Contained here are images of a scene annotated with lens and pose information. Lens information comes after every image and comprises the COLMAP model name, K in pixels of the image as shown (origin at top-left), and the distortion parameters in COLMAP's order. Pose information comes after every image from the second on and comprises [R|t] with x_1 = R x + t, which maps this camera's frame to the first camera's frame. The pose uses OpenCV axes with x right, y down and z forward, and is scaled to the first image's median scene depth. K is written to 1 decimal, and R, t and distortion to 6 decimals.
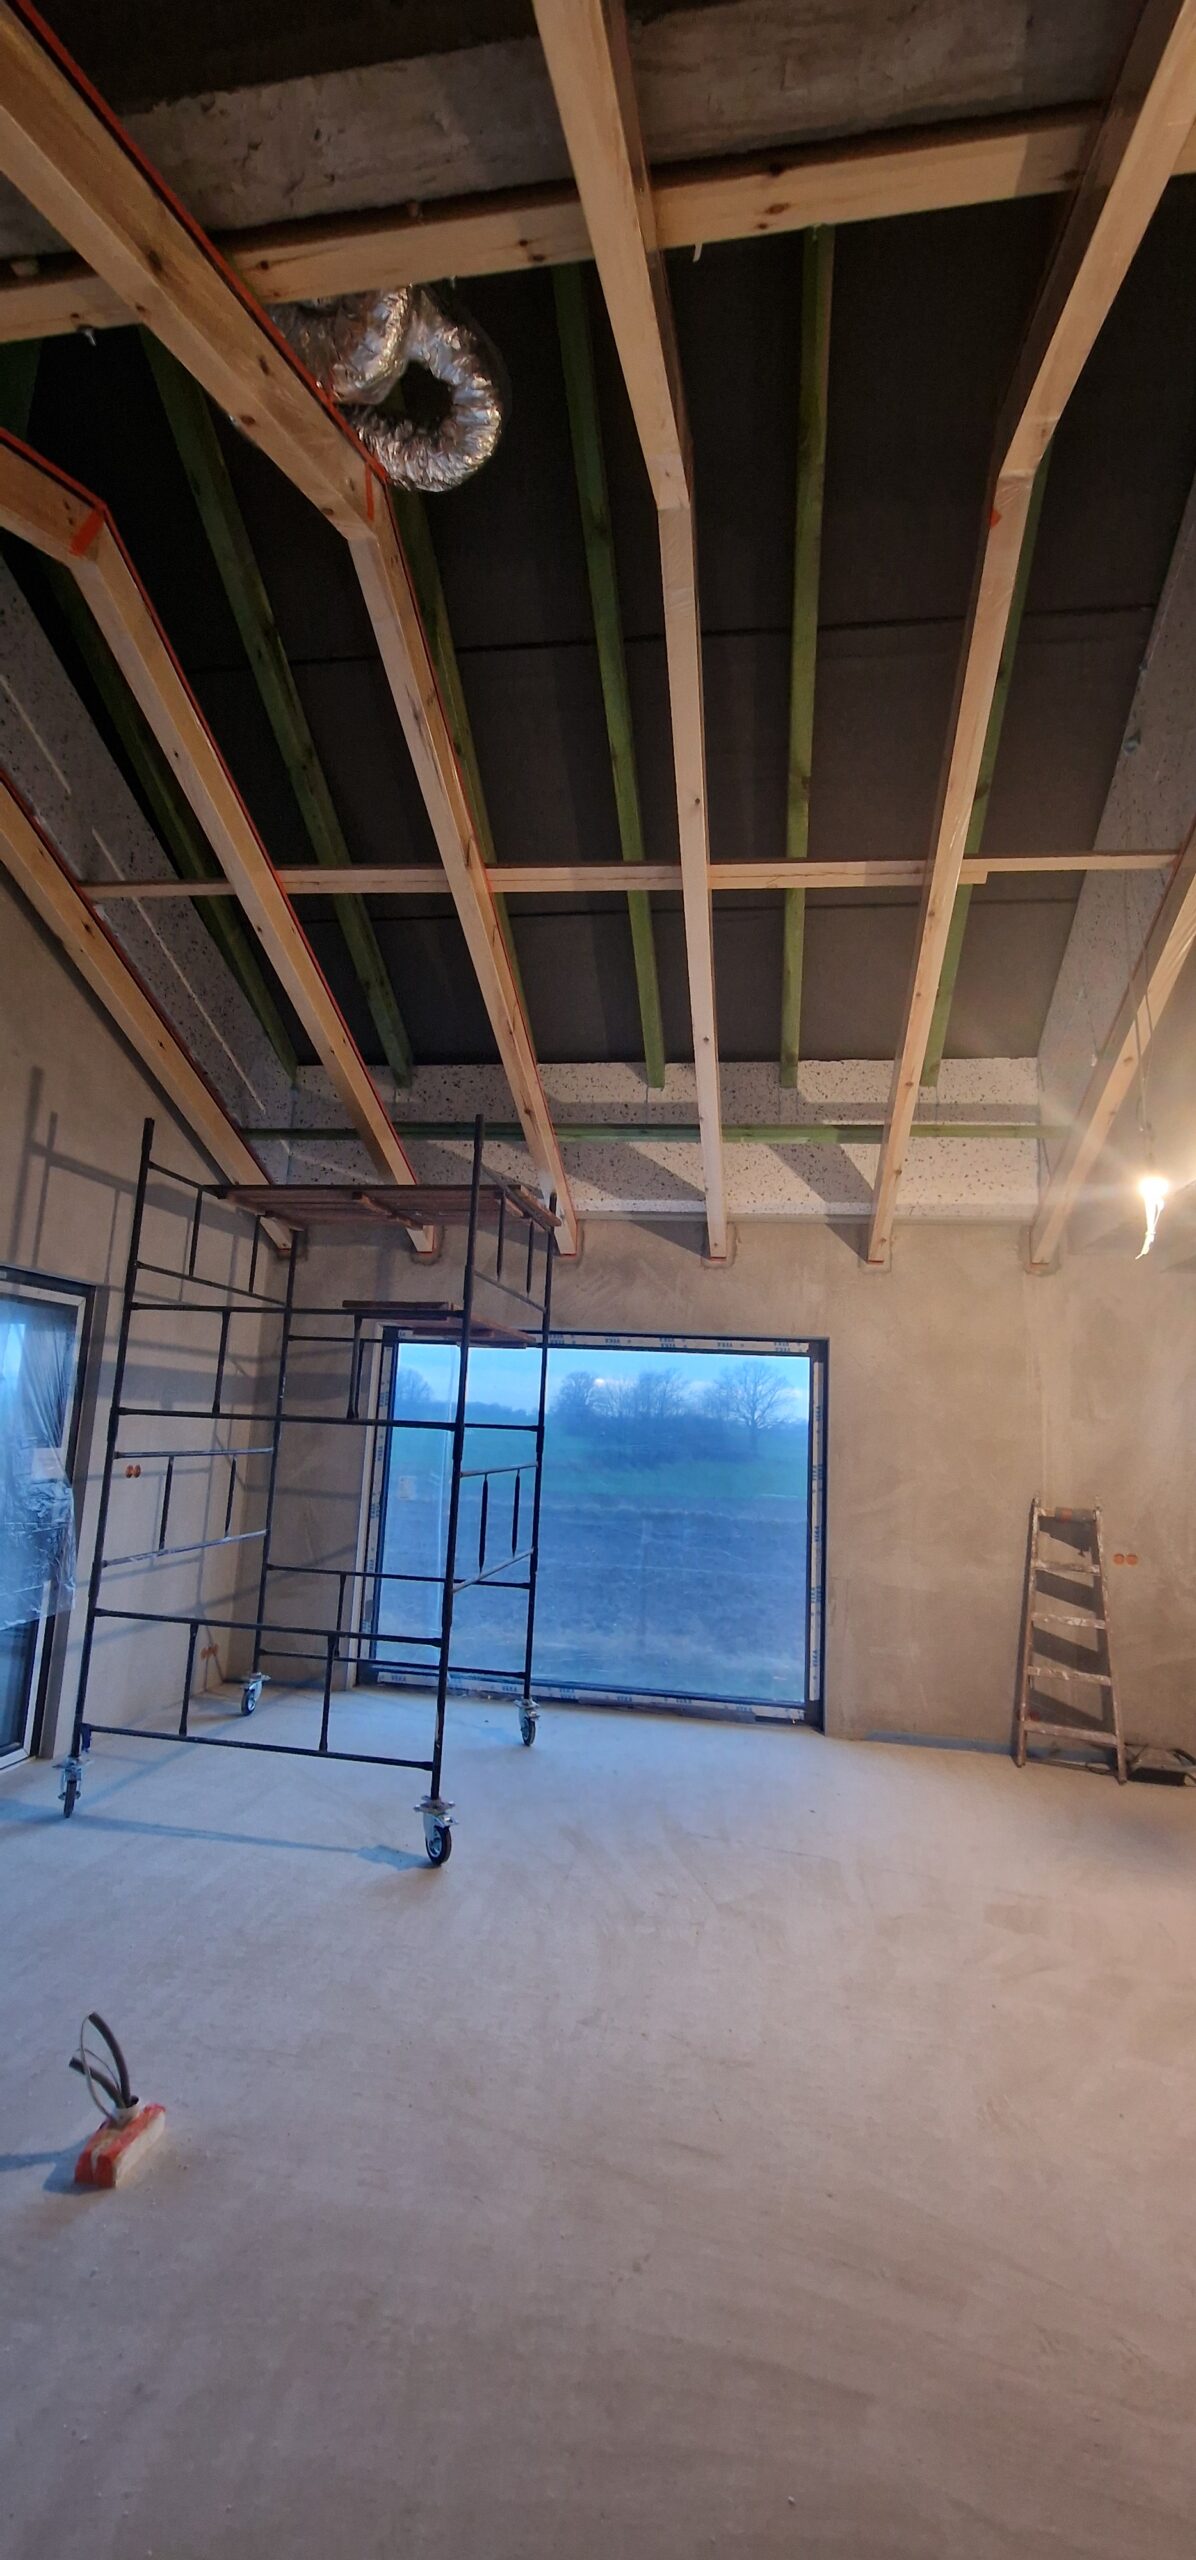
lens RADIAL K [[1047.2, 0, 597.1], [0, 1047.2, 1260.9], [0, 0, 1]] dist [0.002070, -0.003341]
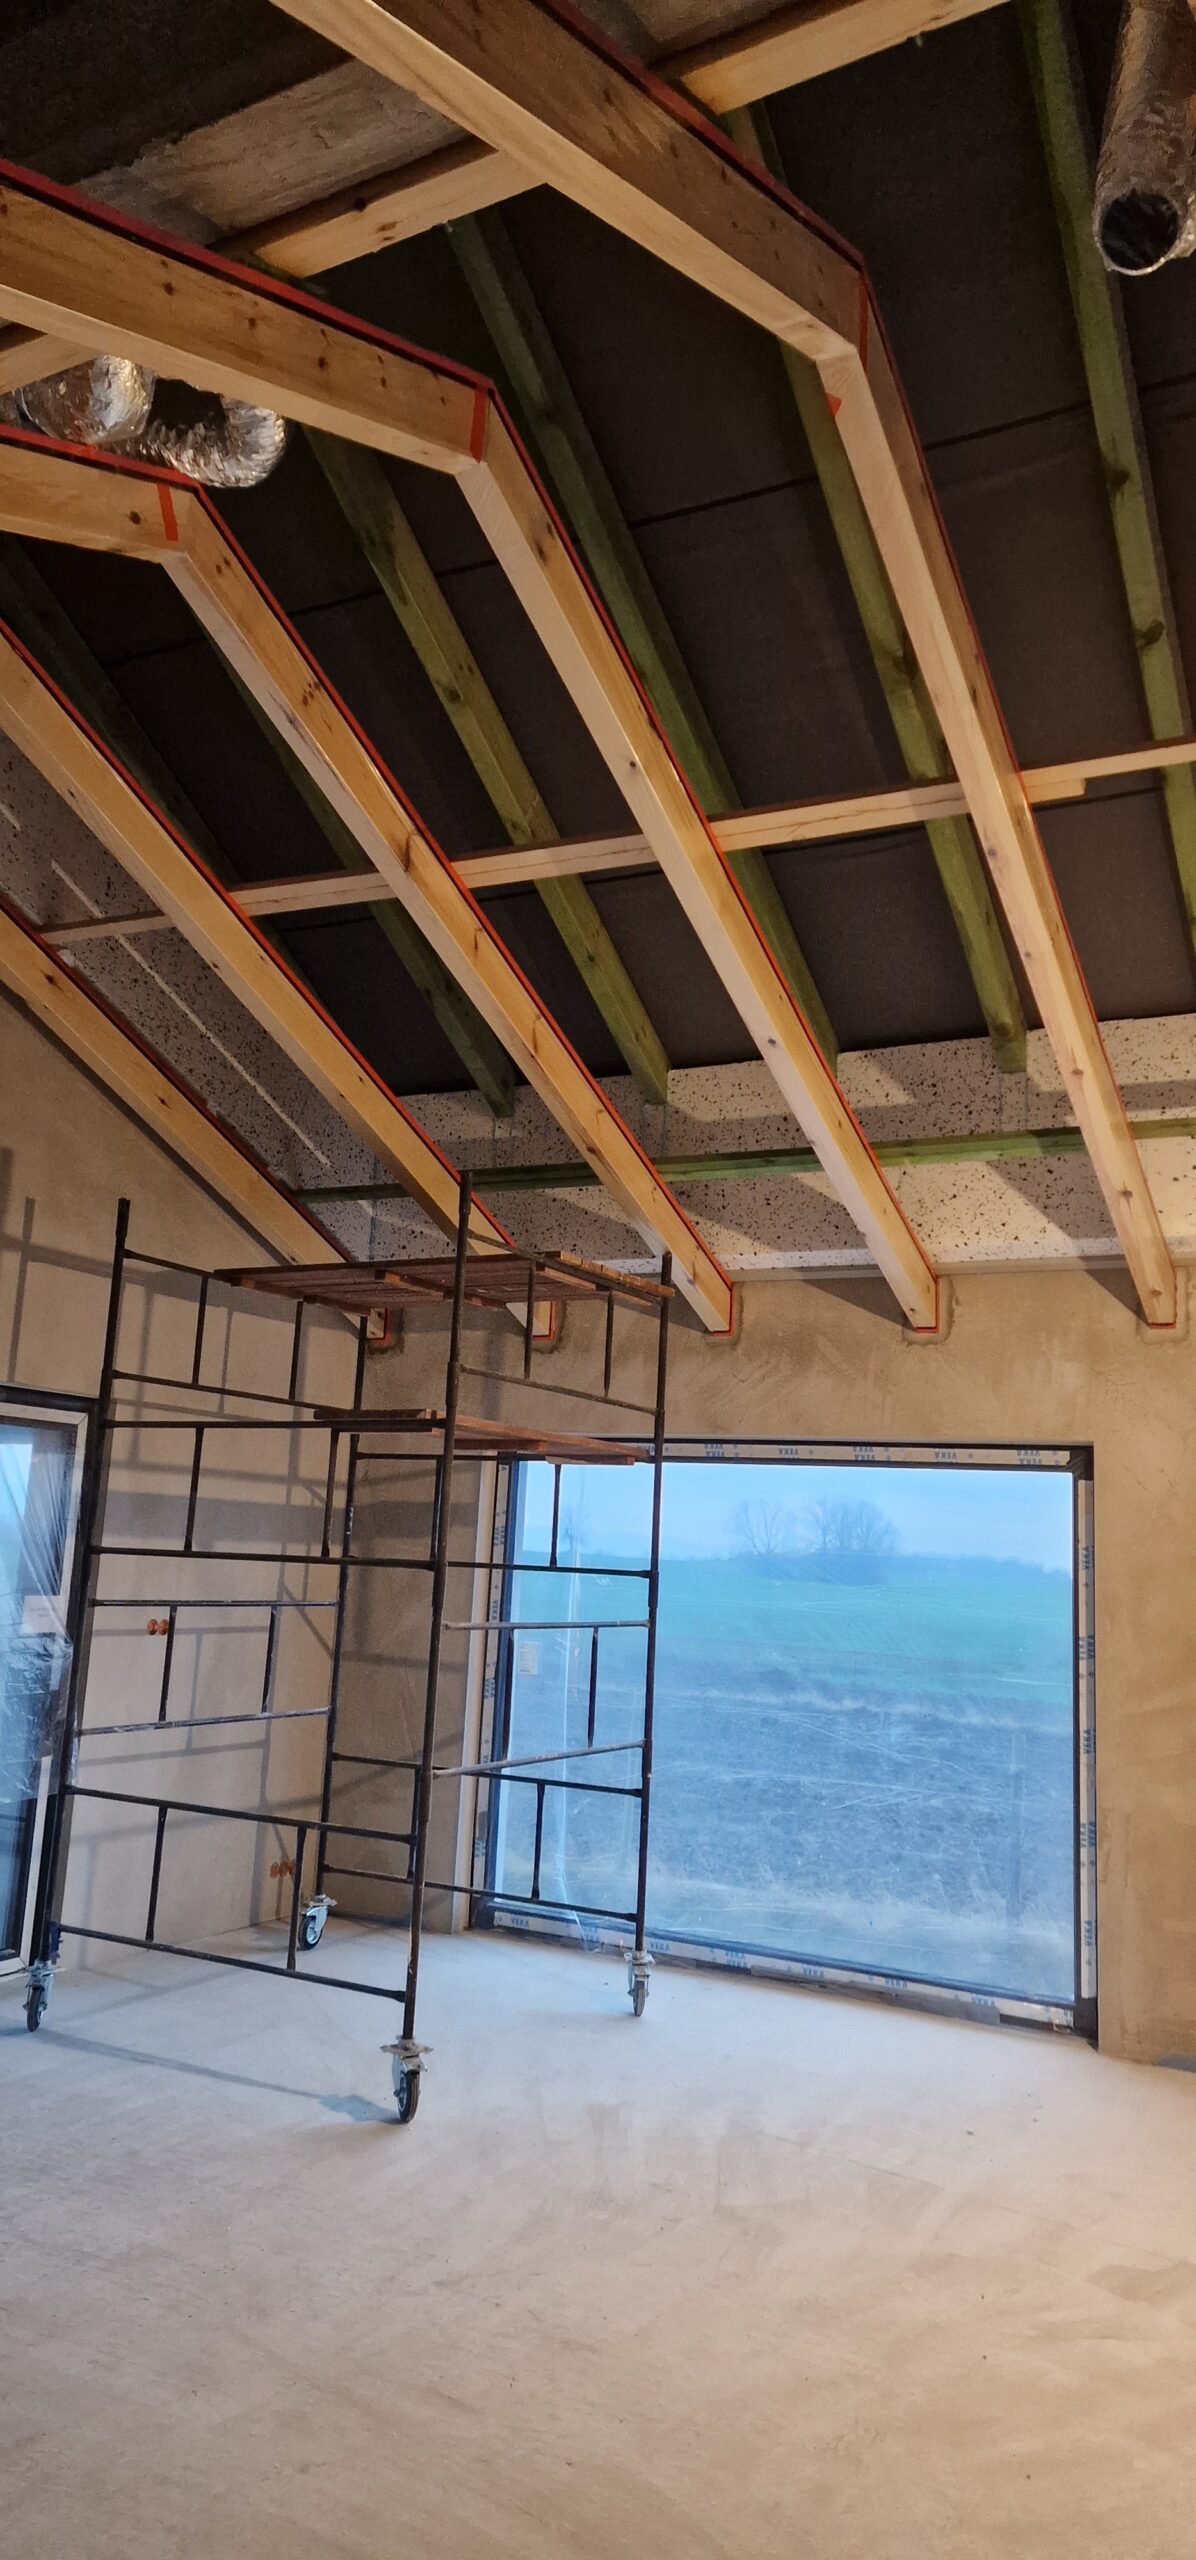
lens RADIAL K [[1694.3, 0, 589.3], [0, 1694.3, 1273.8], [0, 0, 1]] dist [0.095573, -0.087753]
pose [[0.945127, -0.052529, -0.322452, 0.293514], [0.043167, 0.998415, -0.036121, -0.008304], [0.323839, 0.020220, 0.945896, -0.138137]]
